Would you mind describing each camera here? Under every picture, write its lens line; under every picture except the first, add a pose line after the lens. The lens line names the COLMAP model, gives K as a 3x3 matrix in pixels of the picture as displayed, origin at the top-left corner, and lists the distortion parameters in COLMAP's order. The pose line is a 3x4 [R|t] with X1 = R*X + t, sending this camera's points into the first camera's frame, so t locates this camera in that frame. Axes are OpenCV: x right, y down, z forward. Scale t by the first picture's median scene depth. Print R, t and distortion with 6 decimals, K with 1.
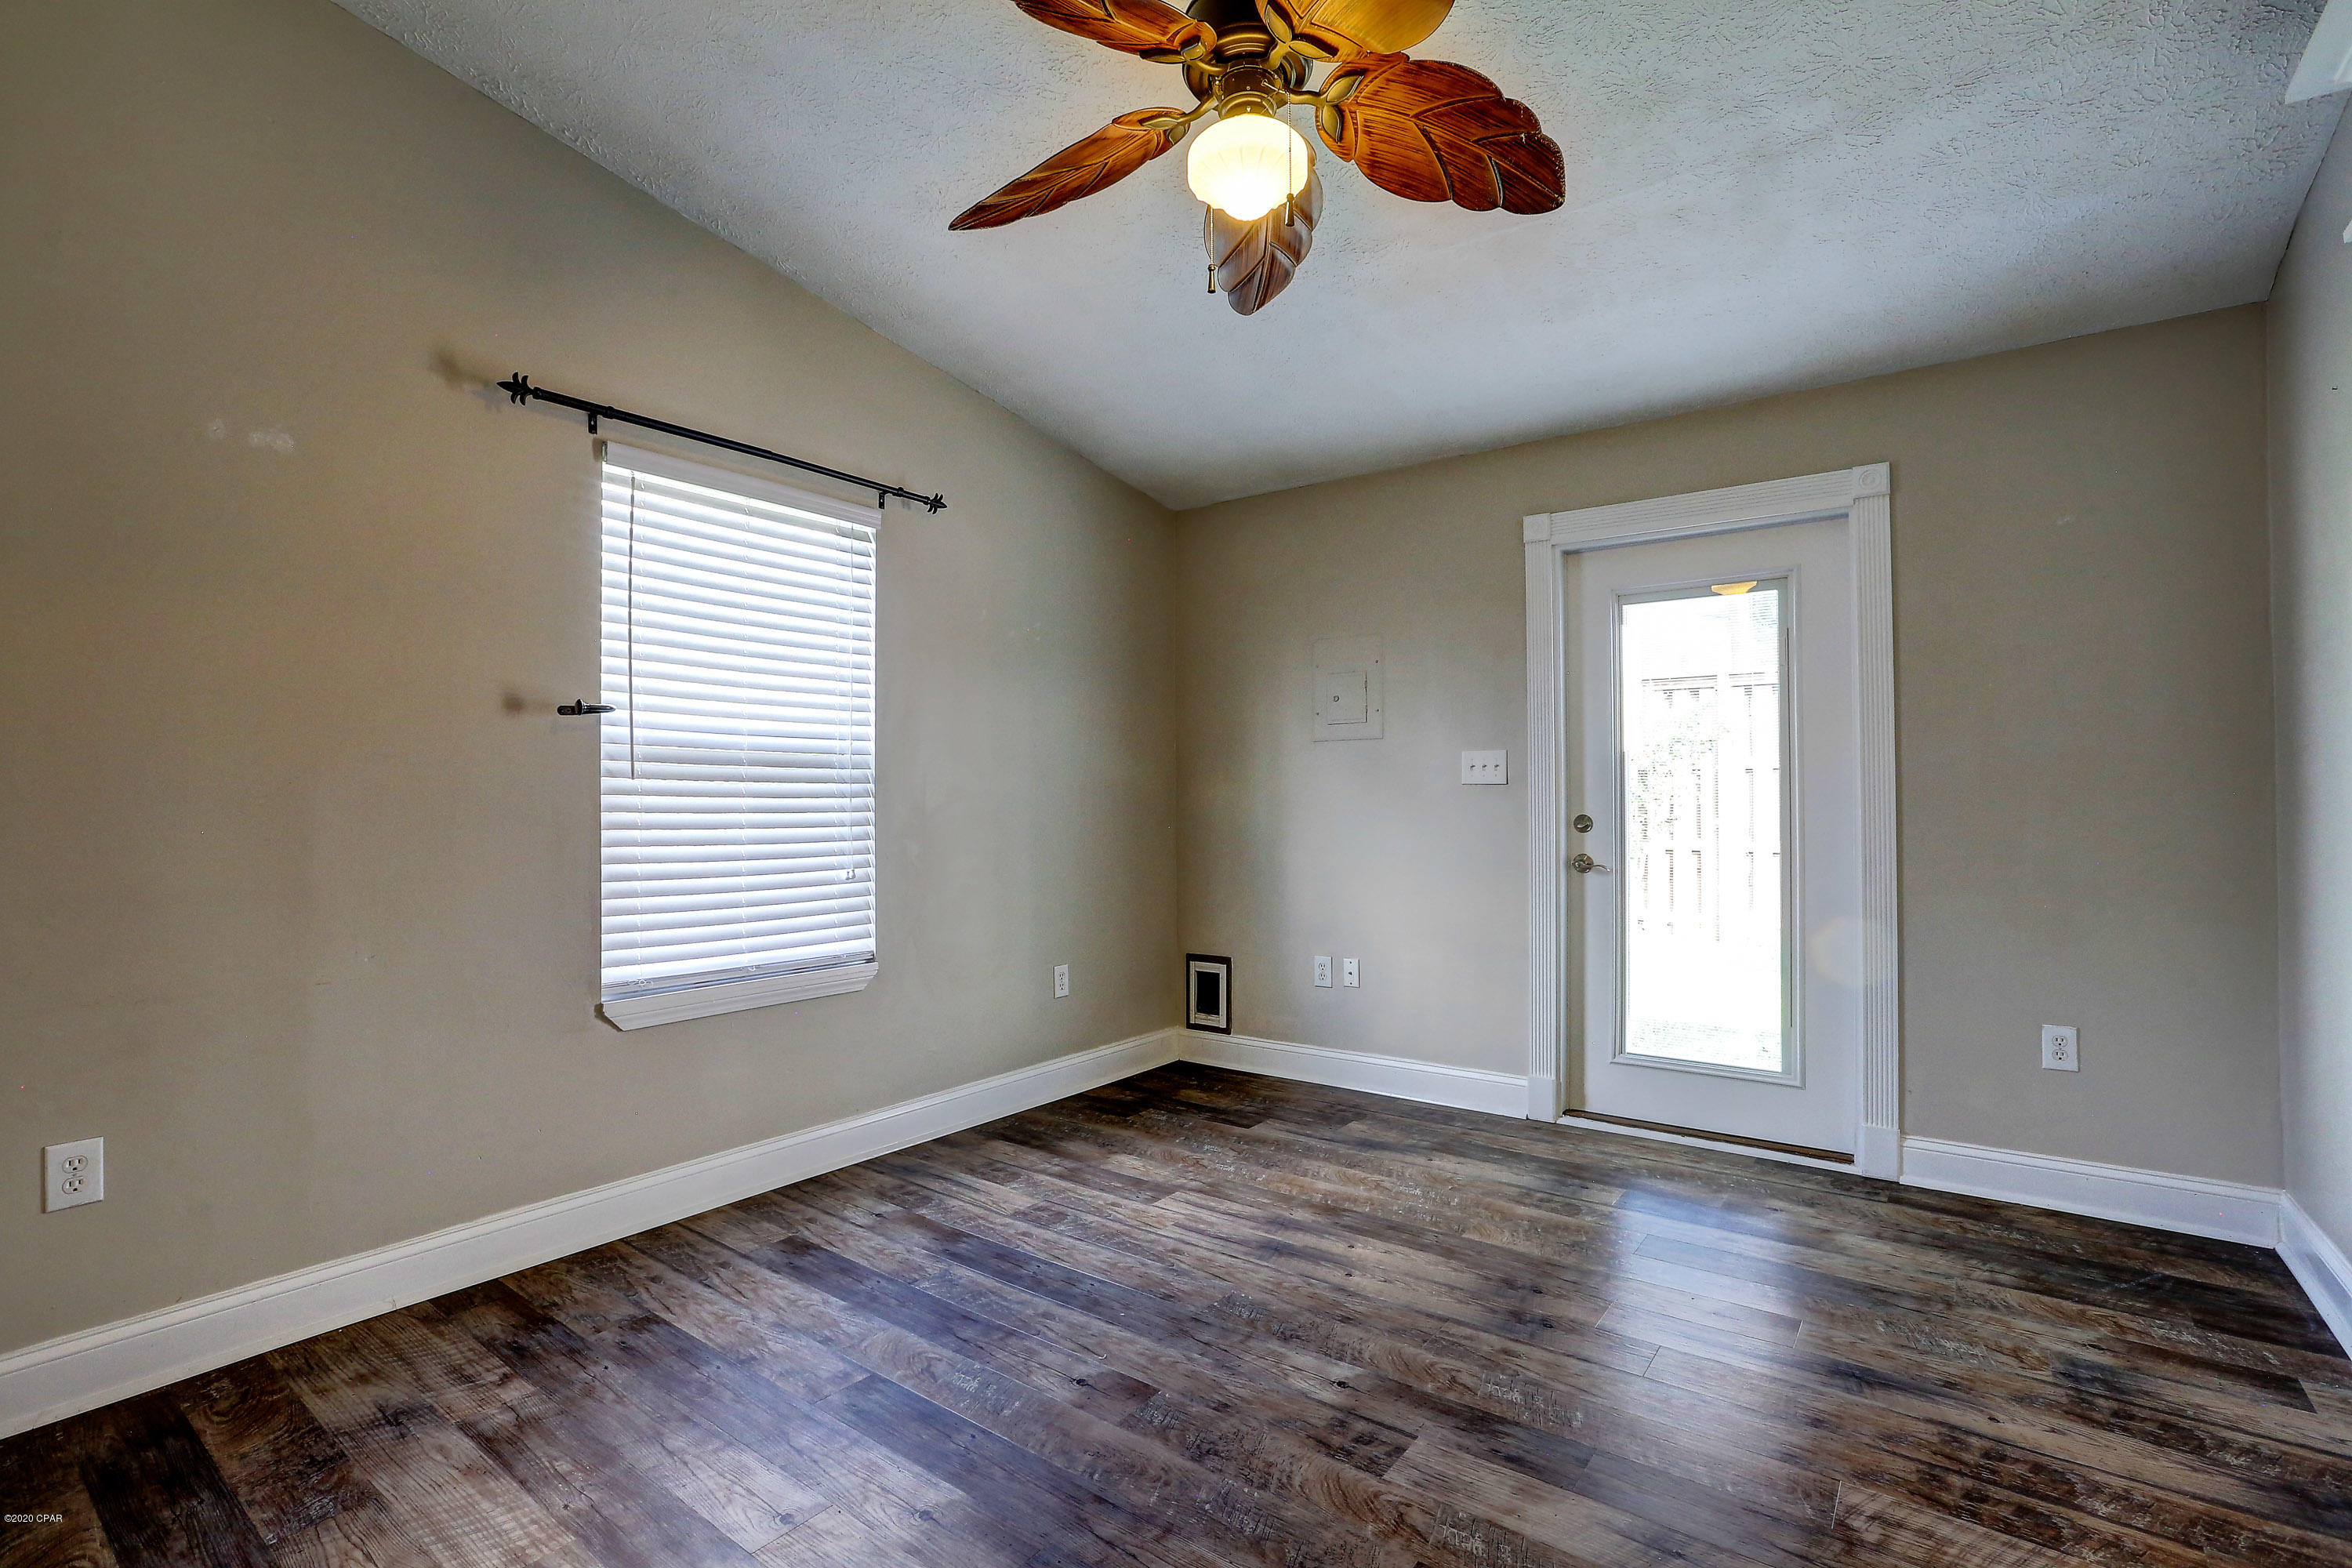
lens RADIAL K [[1078.5, 0, 1173.5], [0, 1078.5, 774.7], [0, 0, 1]] dist [-0.043024, 0.012371]
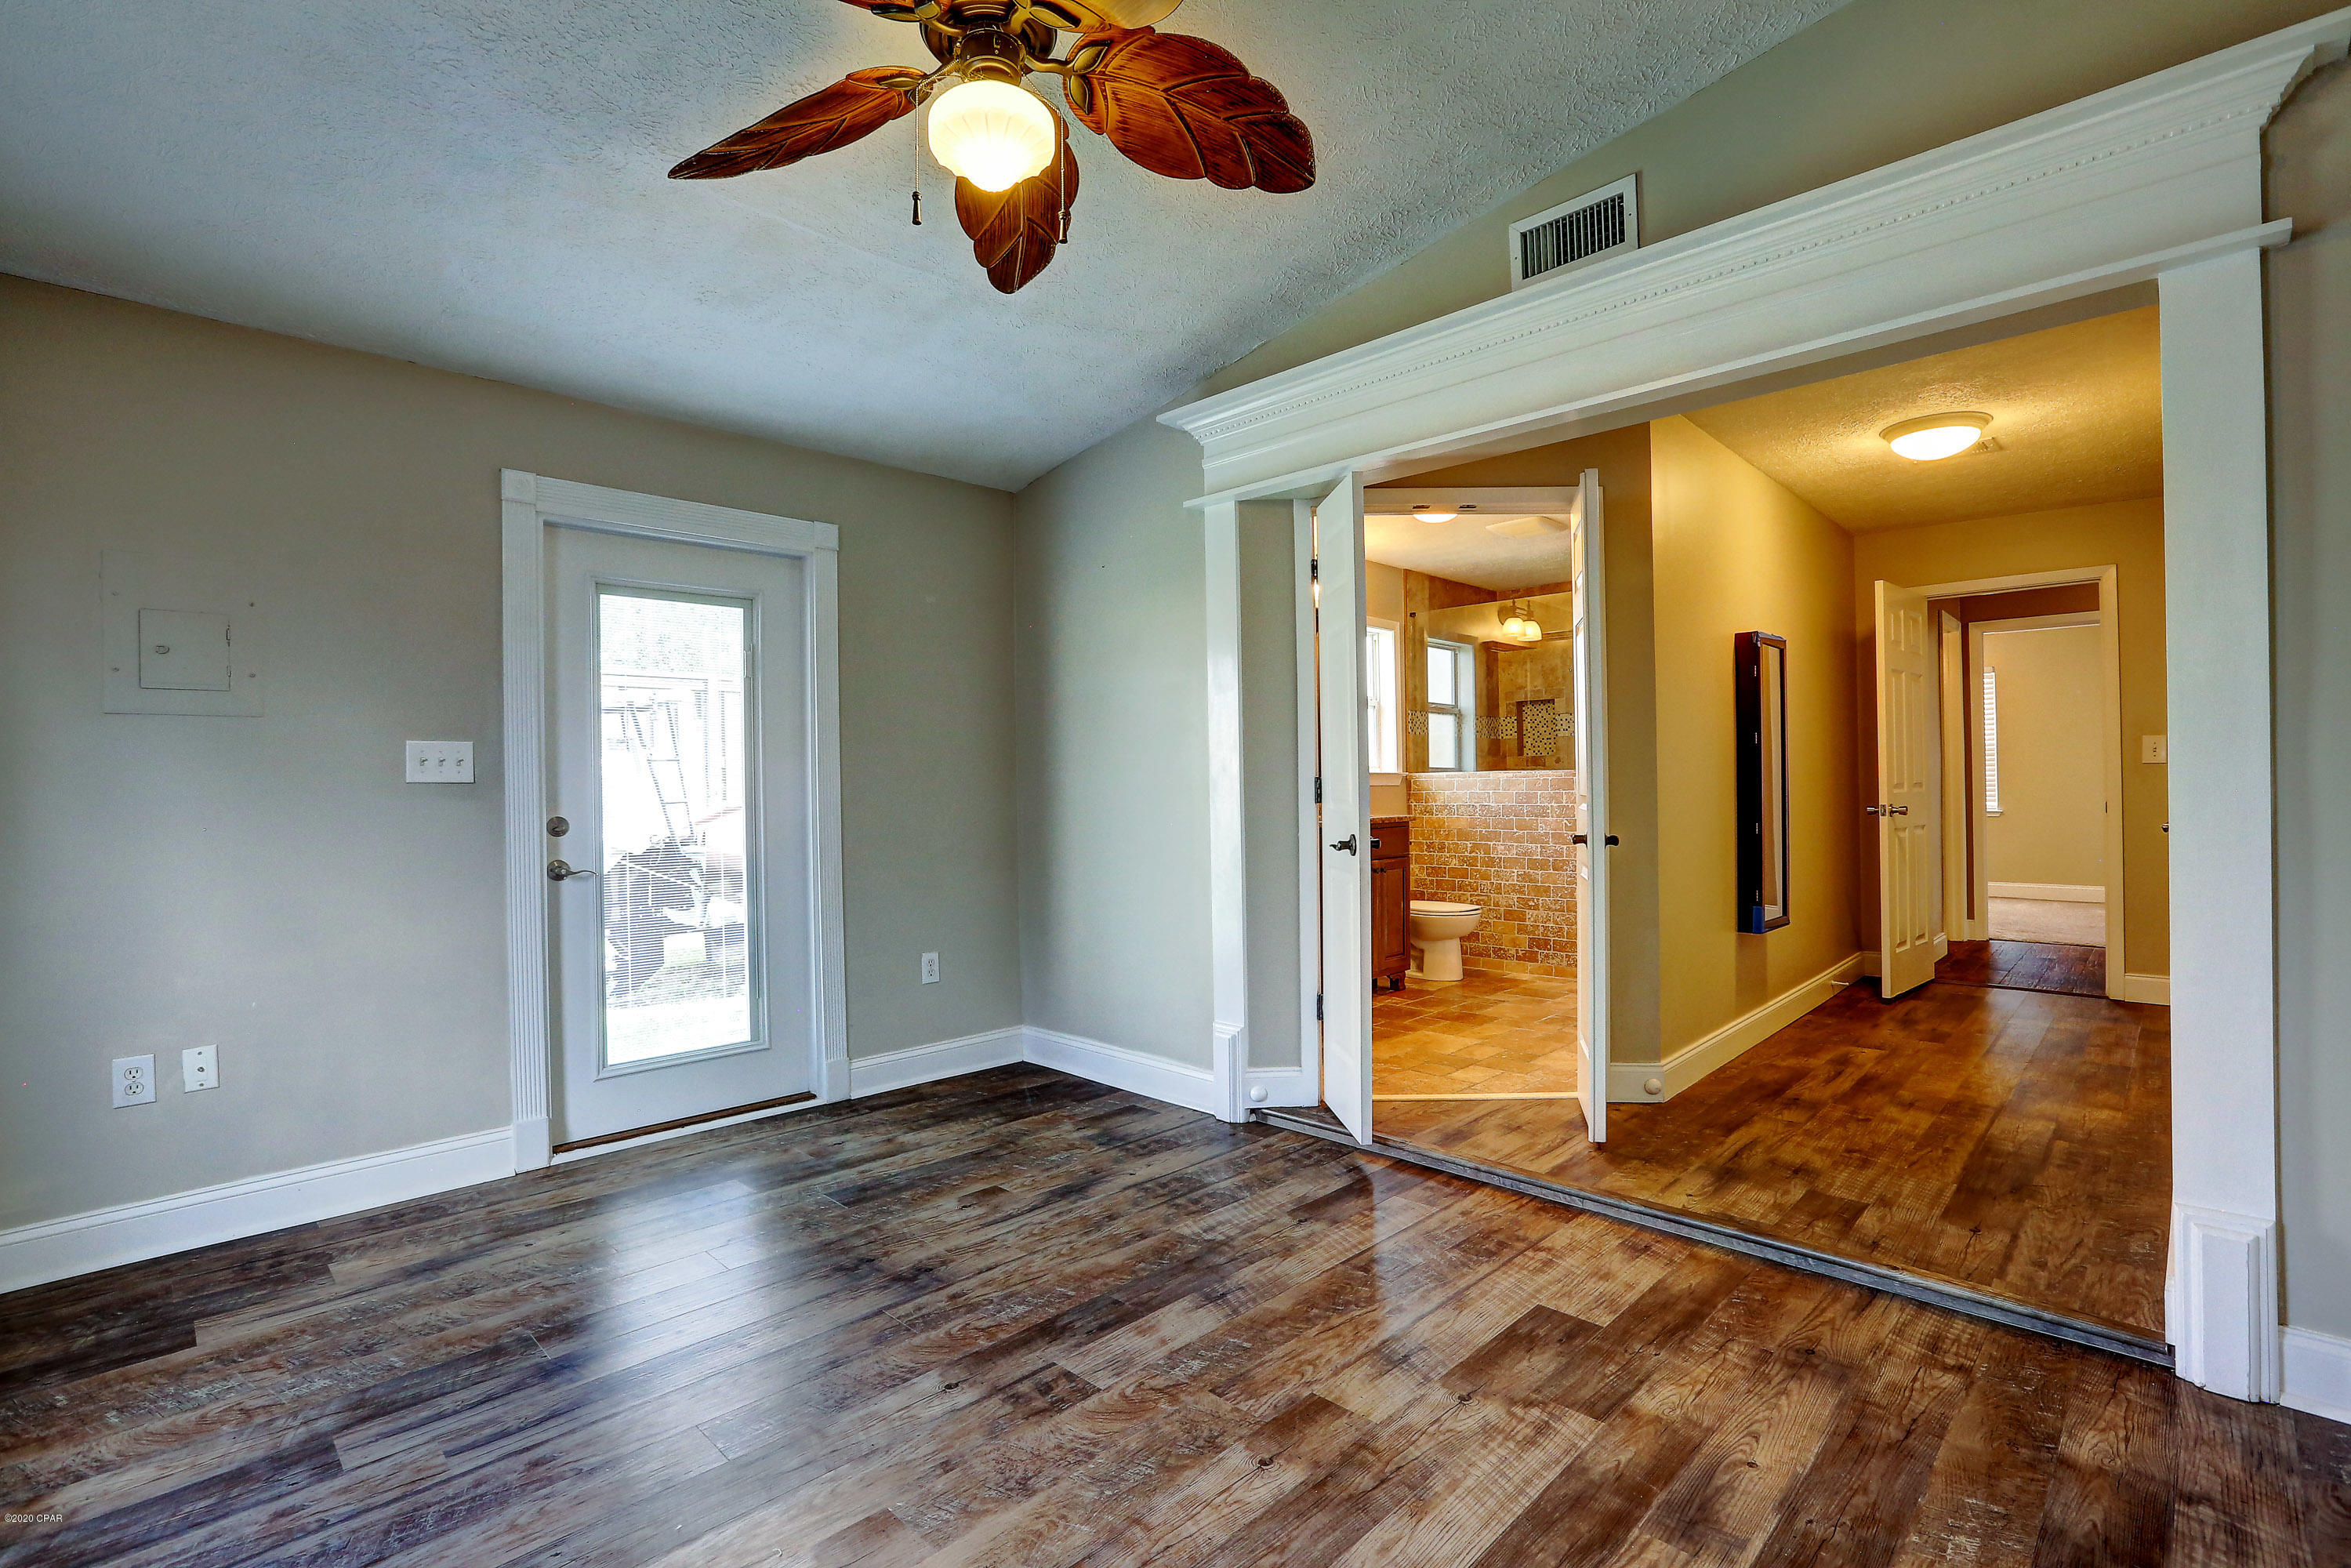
lens RADIAL K [[1078.1, 0, 1175.6], [0, 1078.1, 783.3], [0, 0, 1]] dist [-0.043024, 0.012371]
pose [[0.131957, 0.003100, 0.991251, -0.526338], [-0.008266, 0.999964, -0.002026, 0.007243], [-0.991221, -0.007926, 0.131977, 0.439200]]
